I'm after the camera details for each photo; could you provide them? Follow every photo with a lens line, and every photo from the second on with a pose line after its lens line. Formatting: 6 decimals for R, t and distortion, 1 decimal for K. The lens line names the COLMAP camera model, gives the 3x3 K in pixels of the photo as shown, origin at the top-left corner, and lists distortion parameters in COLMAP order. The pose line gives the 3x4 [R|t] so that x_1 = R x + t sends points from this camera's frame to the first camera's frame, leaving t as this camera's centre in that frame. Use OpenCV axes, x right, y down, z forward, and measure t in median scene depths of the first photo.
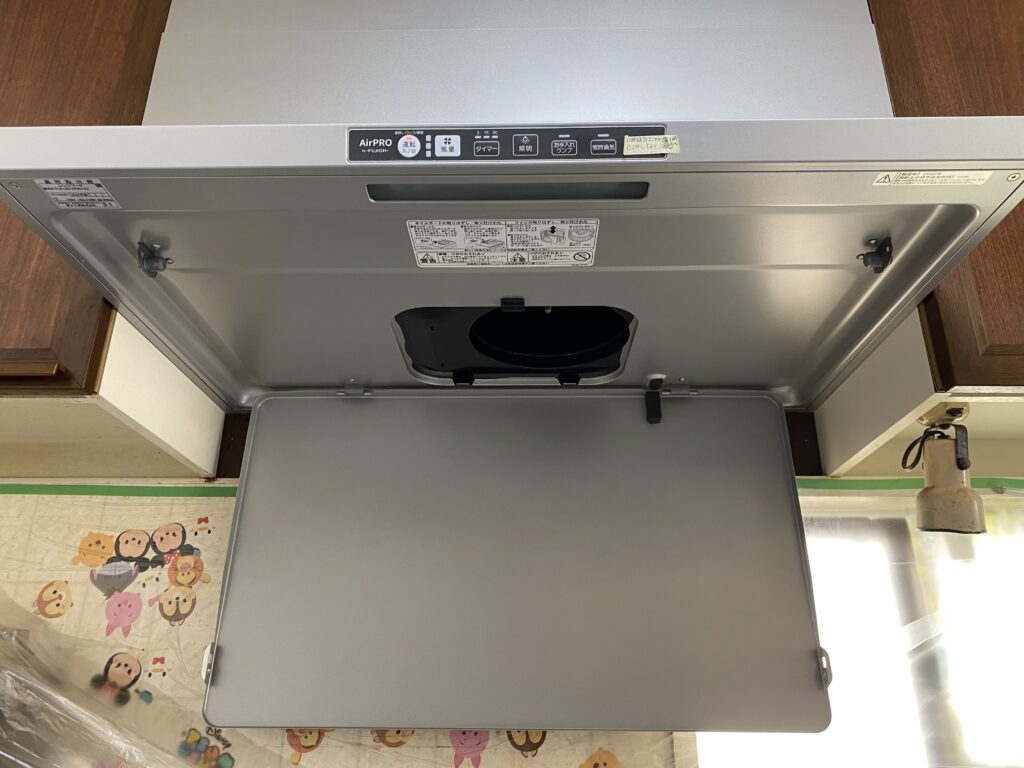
lens RADIAL K [[783.1, 0, 519.8], [0, 783.1, 394.3], [0, 0, 1]] dist [-0.006209, -0.010314]
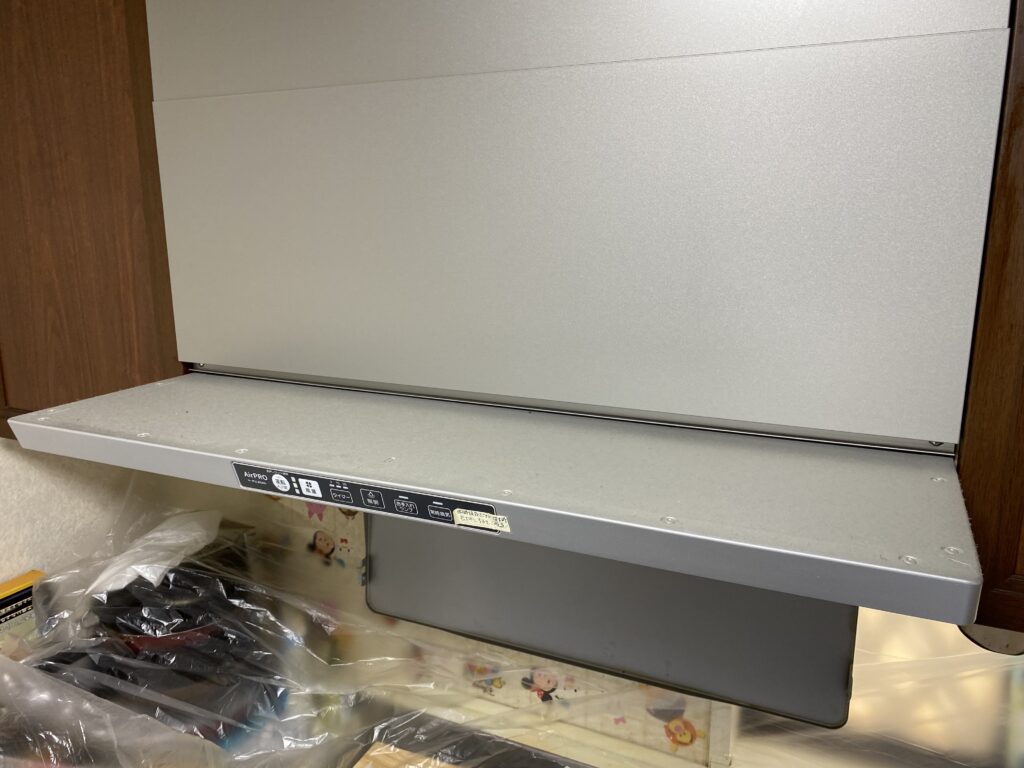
lens RADIAL K [[767.5, 0, 515.3], [0, 767.5, 386.7], [0, 0, 1]] dist [0.077234, -0.165480]
pose [[0.912569, 0.086902, -0.399582, 0.369004], [0.149804, 0.838182, 0.524414, -0.615369], [0.380495, -0.538423, 0.751880, 0.266161]]
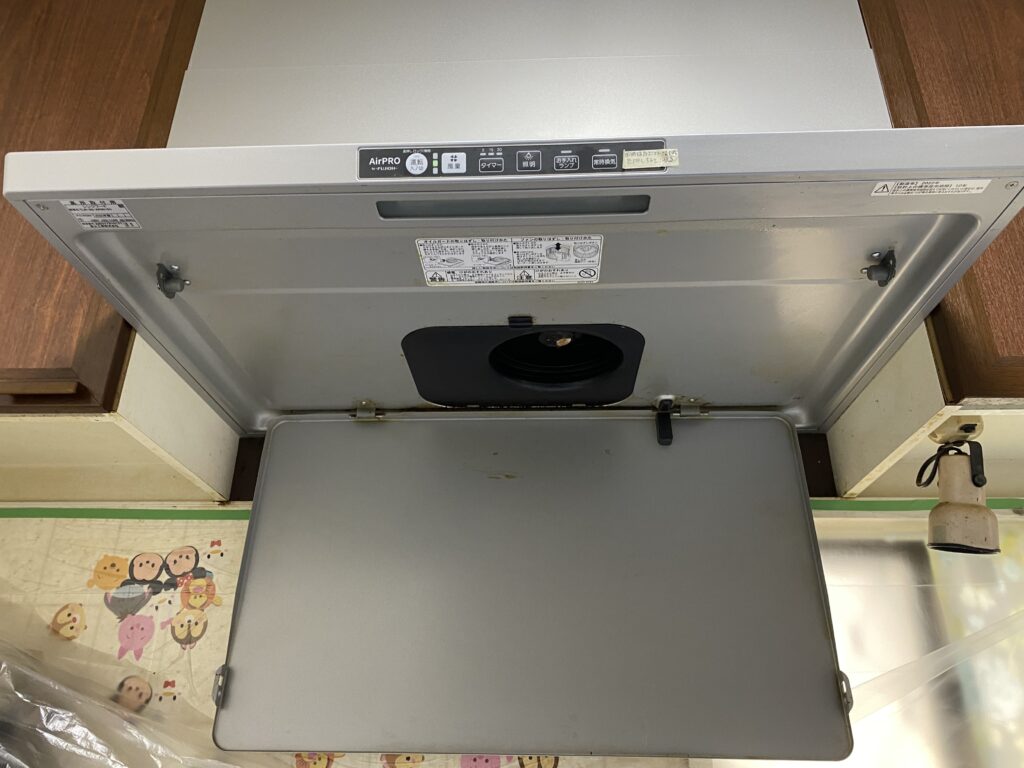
lens RADIAL K [[784.8, 0, 512.0], [0, 784.8, 384.0], [0, 0, 1]] dist [-0.006604, -0.010634]
pose [[0.999535, -0.008067, -0.029420, 0.008650], [0.006166, 0.997922, -0.064139, 0.027672], [0.029876, 0.063927, 0.997507, -0.010074]]
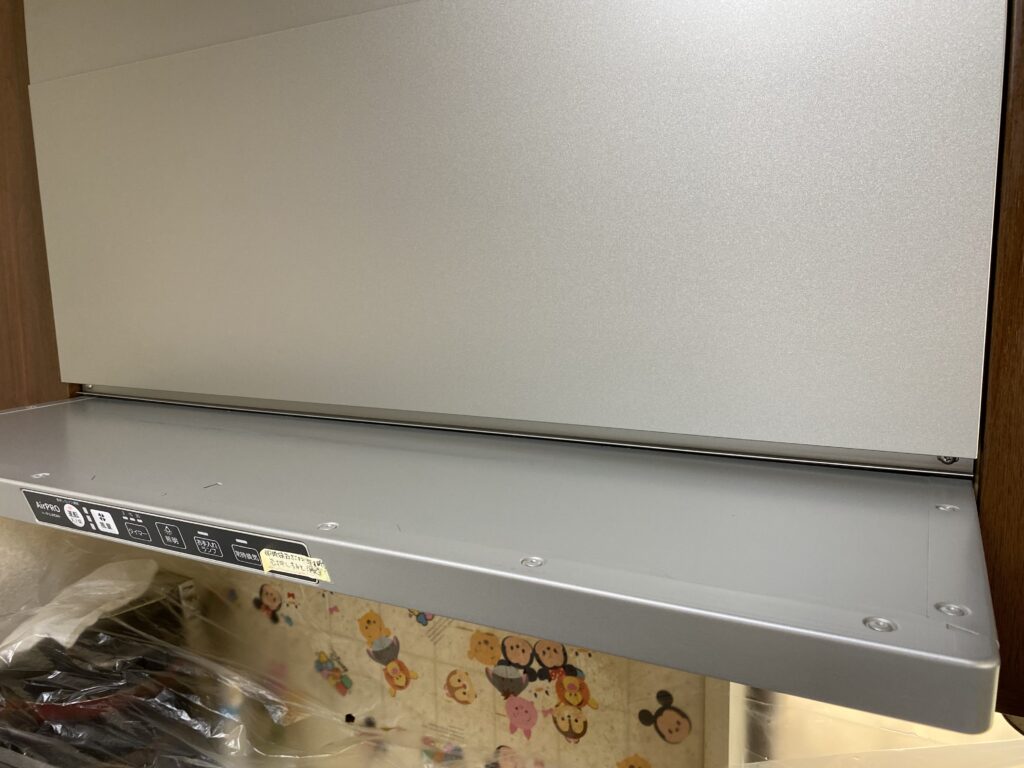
lens RADIAL K [[774.7, 0, 512.0], [0, 774.7, 384.0], [0, 0, 1]] dist [-0.009189, -0.003214]
pose [[0.890004, 0.049071, -0.453304, 0.414022], [0.182742, 0.872458, 0.453236, -0.476336], [0.417730, -0.486219, 0.767524, 0.422518]]
